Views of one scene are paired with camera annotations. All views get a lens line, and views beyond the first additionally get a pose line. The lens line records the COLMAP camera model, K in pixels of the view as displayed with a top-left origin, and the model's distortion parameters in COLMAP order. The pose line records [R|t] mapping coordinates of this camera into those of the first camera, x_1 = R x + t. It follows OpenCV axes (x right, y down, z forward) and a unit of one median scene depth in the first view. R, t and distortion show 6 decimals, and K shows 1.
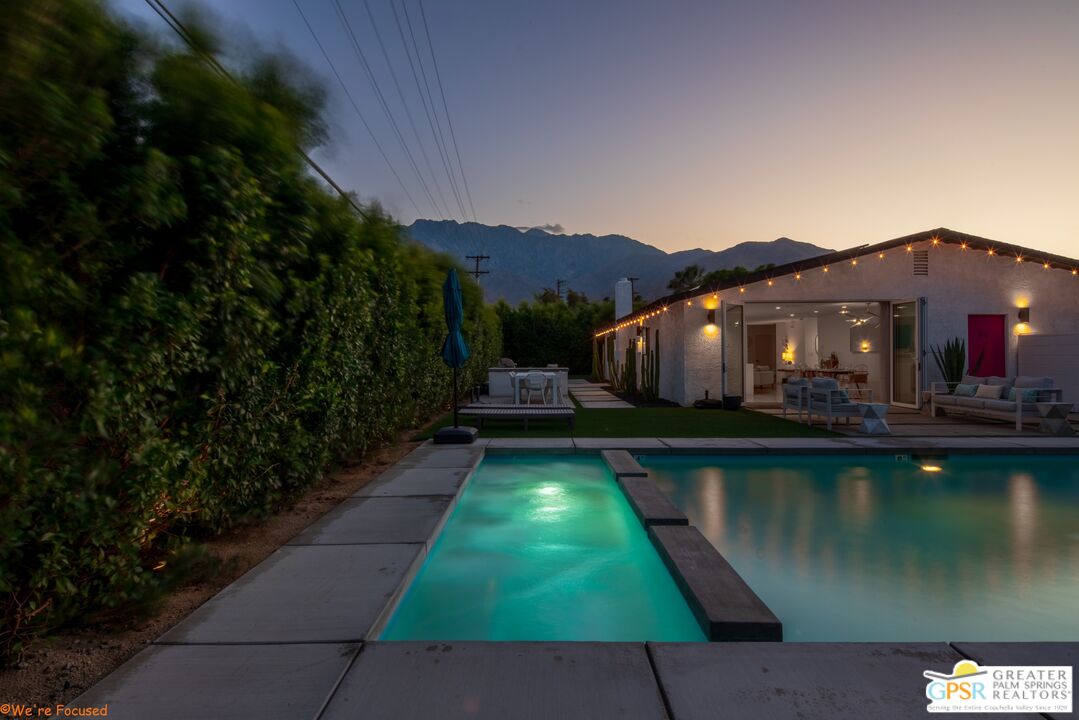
lens RADIAL K [[517.3, 0, 539.5], [0, 517.3, 360.0], [0, 0, 1]] dist [0.001074, 0.000665]
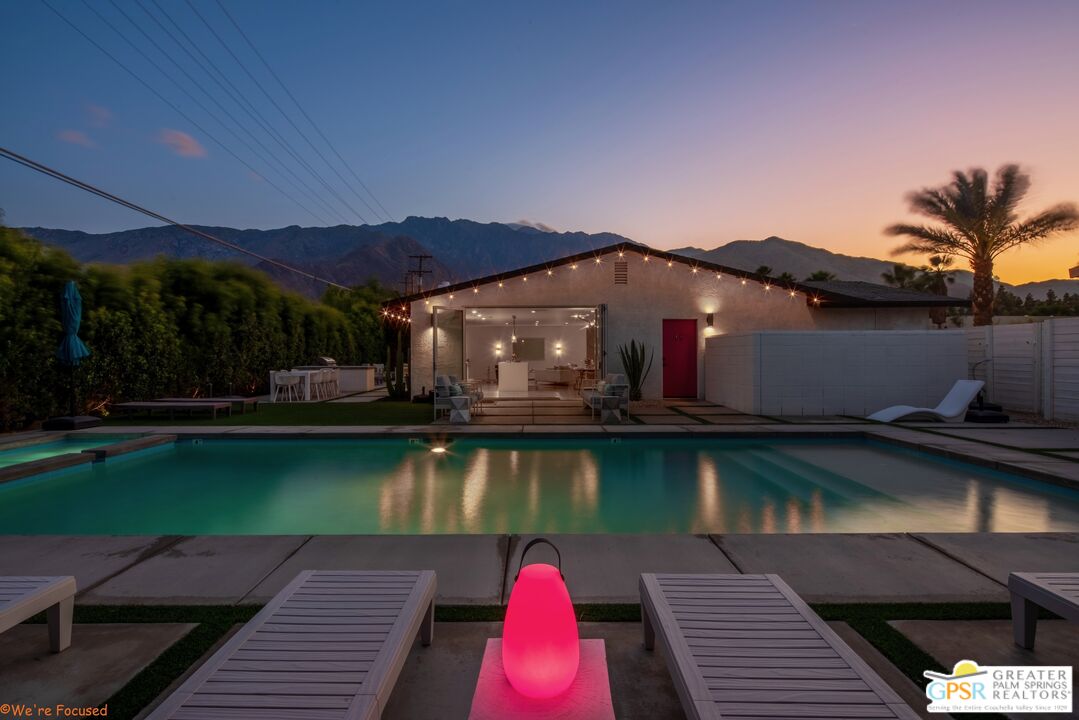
lens RADIAL K [[517.3, 0, 539.5], [0, 517.3, 360.0], [0, 0, 1]] dist [0.001074, 0.000665]
pose [[0.999864, 0.001330, 0.016464, 0.545244], [-0.001401, 0.999990, 0.004299, -0.003374], [-0.016458, -0.004321, 0.999855, -0.118533]]
